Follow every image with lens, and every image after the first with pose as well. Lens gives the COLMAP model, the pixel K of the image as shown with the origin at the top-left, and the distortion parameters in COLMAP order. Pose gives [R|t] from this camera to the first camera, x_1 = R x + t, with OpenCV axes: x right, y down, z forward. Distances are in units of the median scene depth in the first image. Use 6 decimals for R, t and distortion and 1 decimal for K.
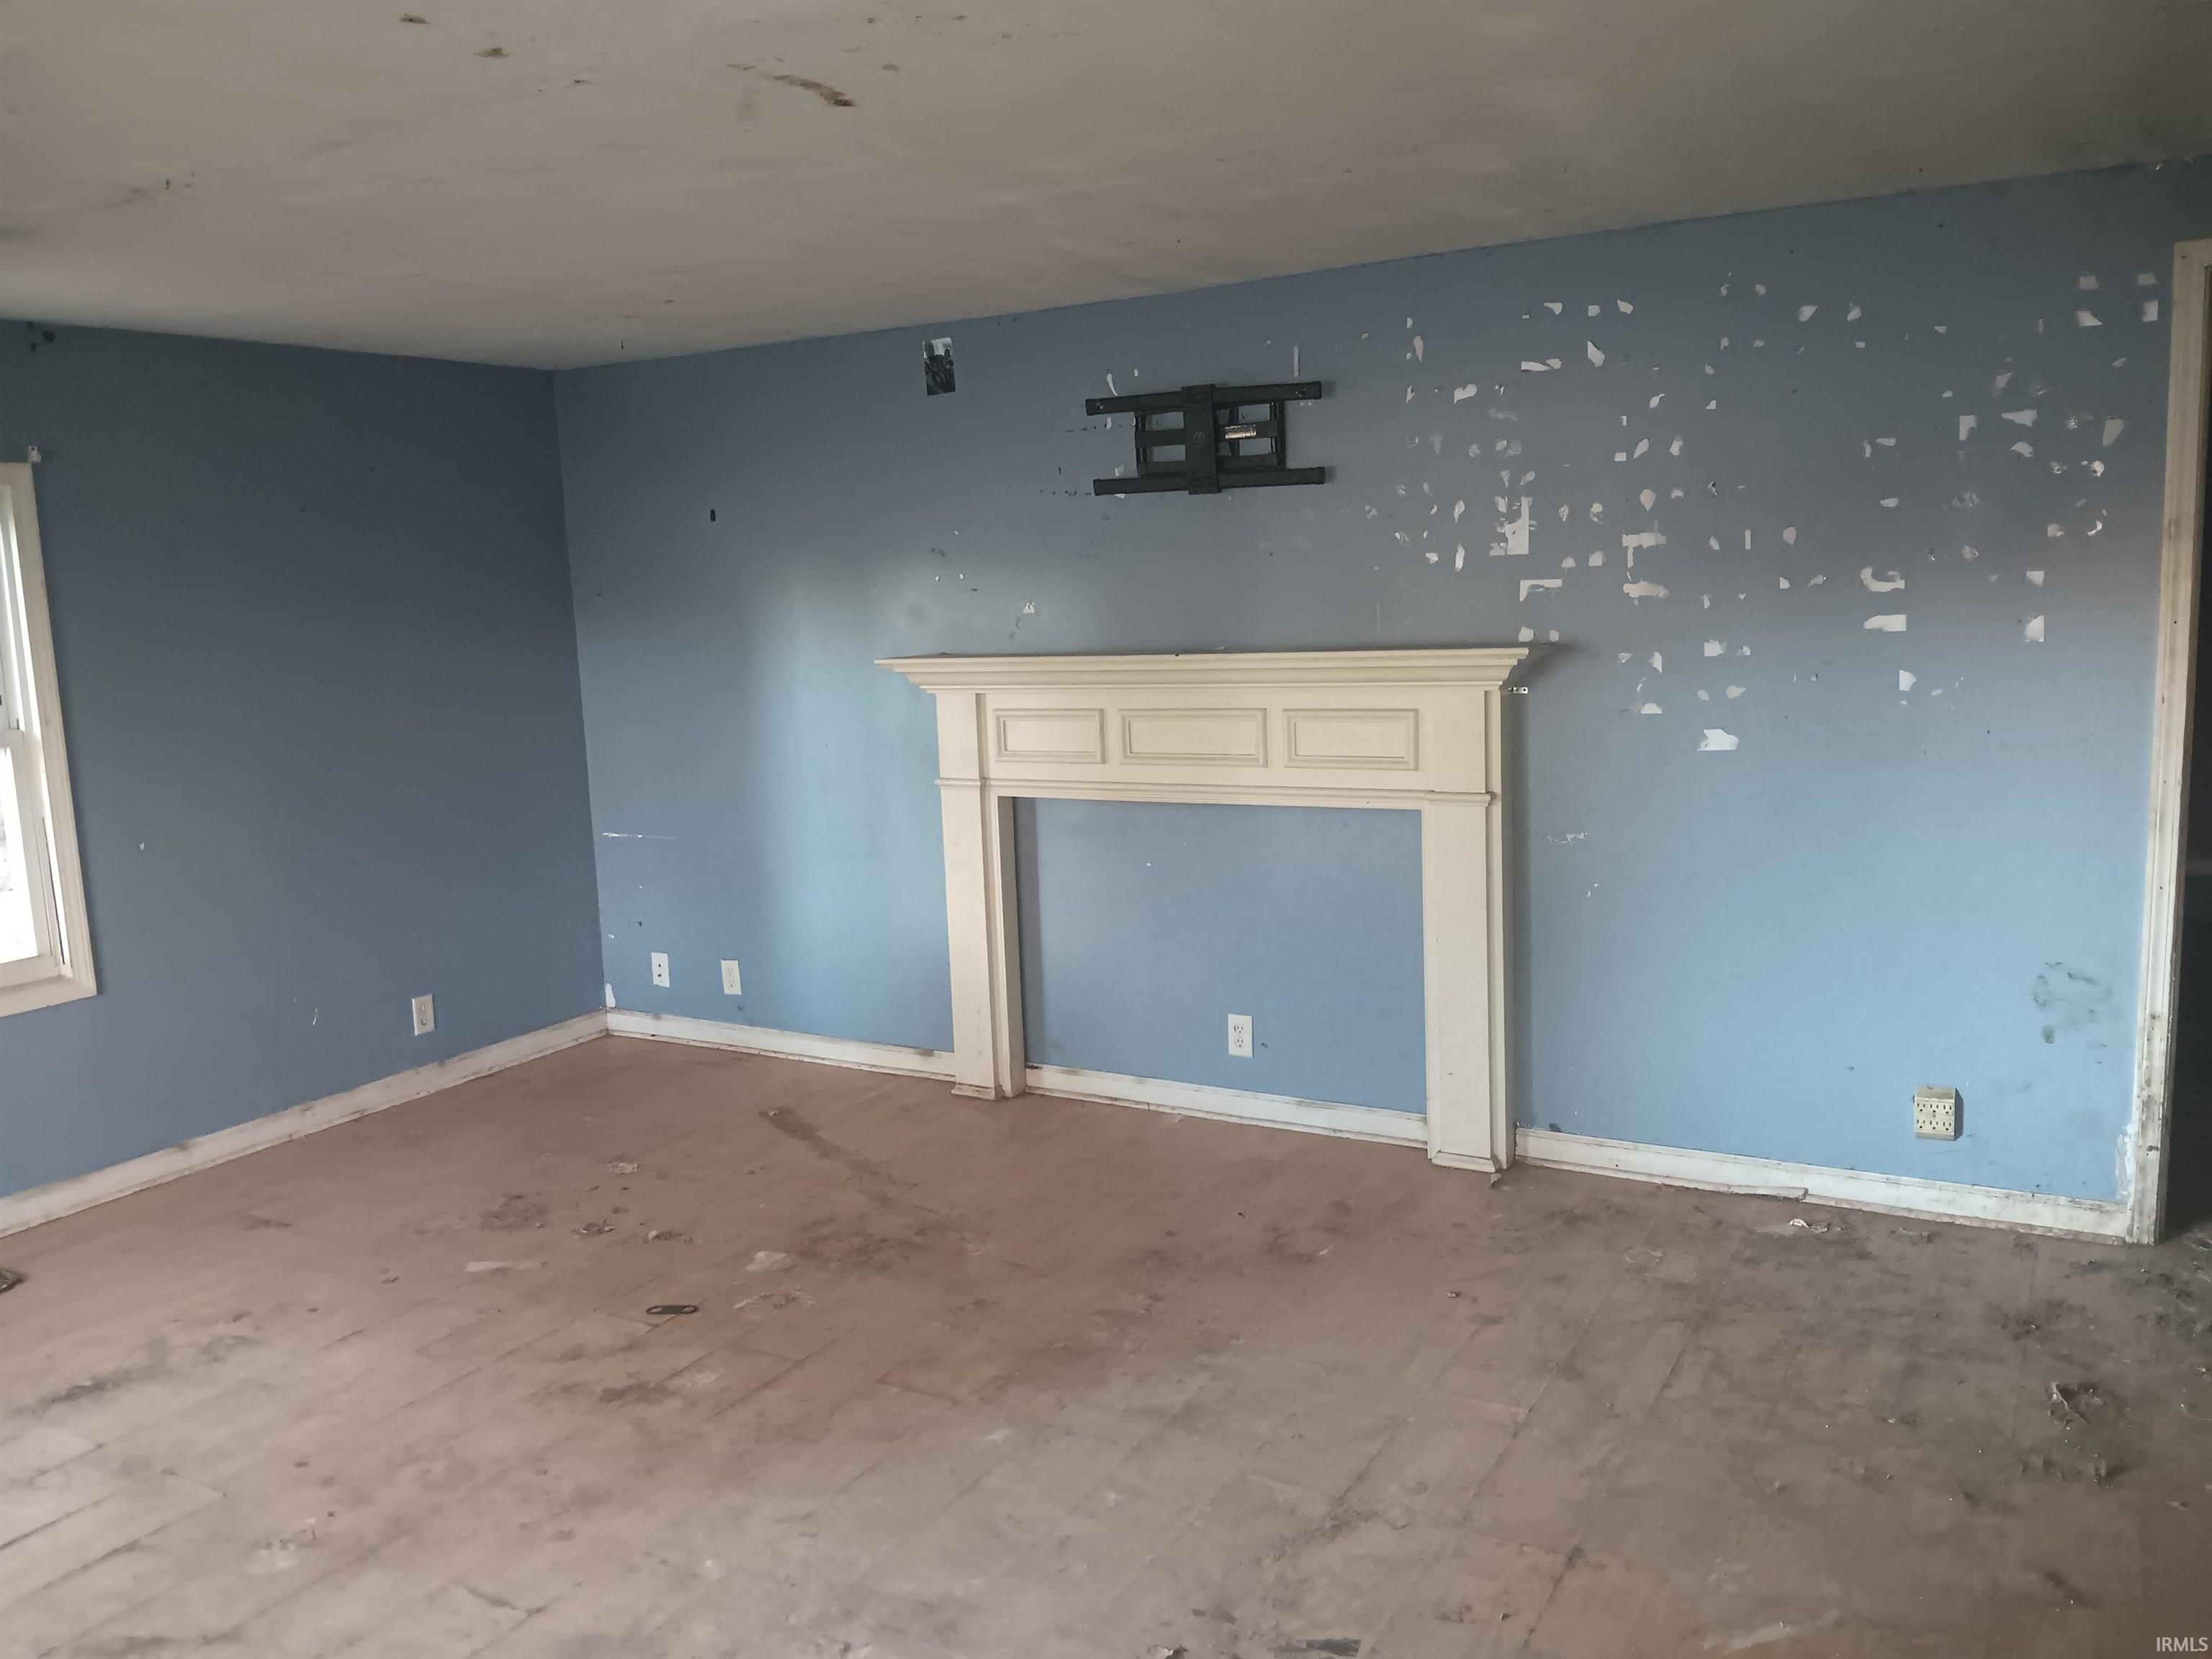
lens RADIAL K [[1740.6, 0, 1101.1], [0, 1740.6, 827.0], [0, 0, 1]] dist [0.023893, -0.010158]
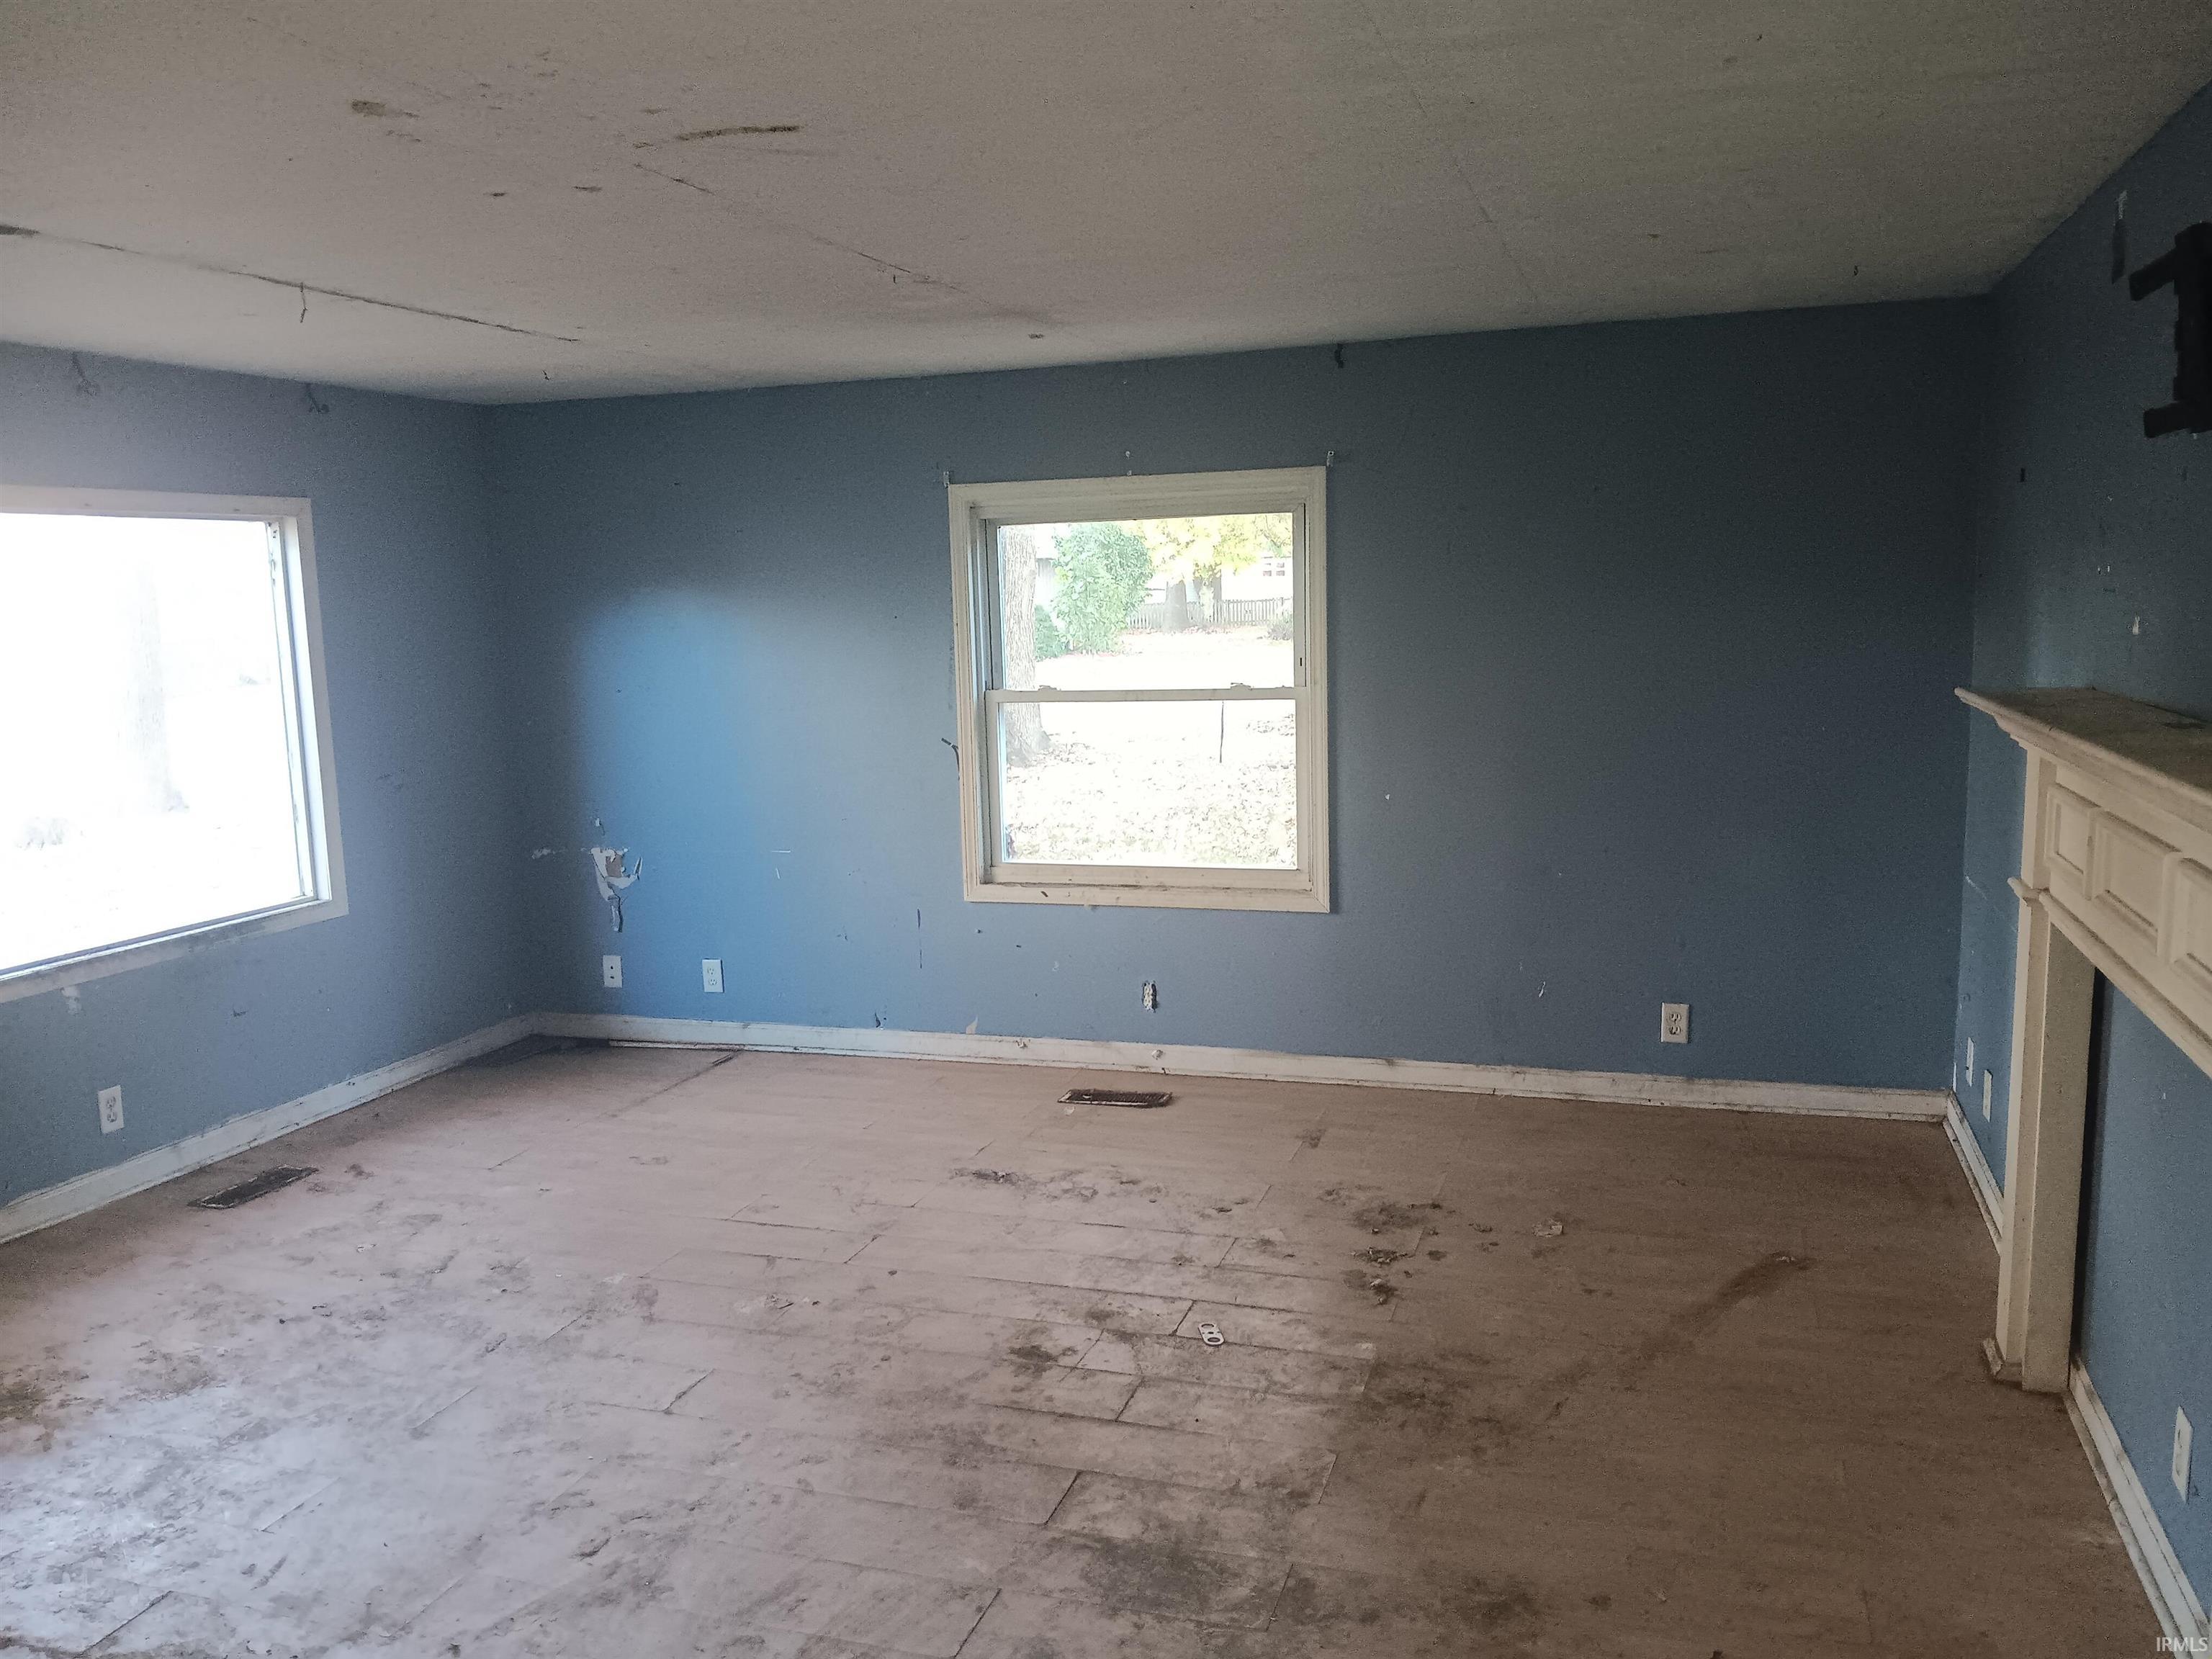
lens RADIAL K [[1740.6, 0, 1089.3], [0, 1740.6, 826.4], [0, 0, 1]] dist [0.023893, -0.010158]
pose [[0.213160, 0.165761, -0.962853, 0.542646], [-0.125446, 0.981989, 0.141284, -0.112499], [0.968931, 0.090670, 0.230114, 0.590776]]
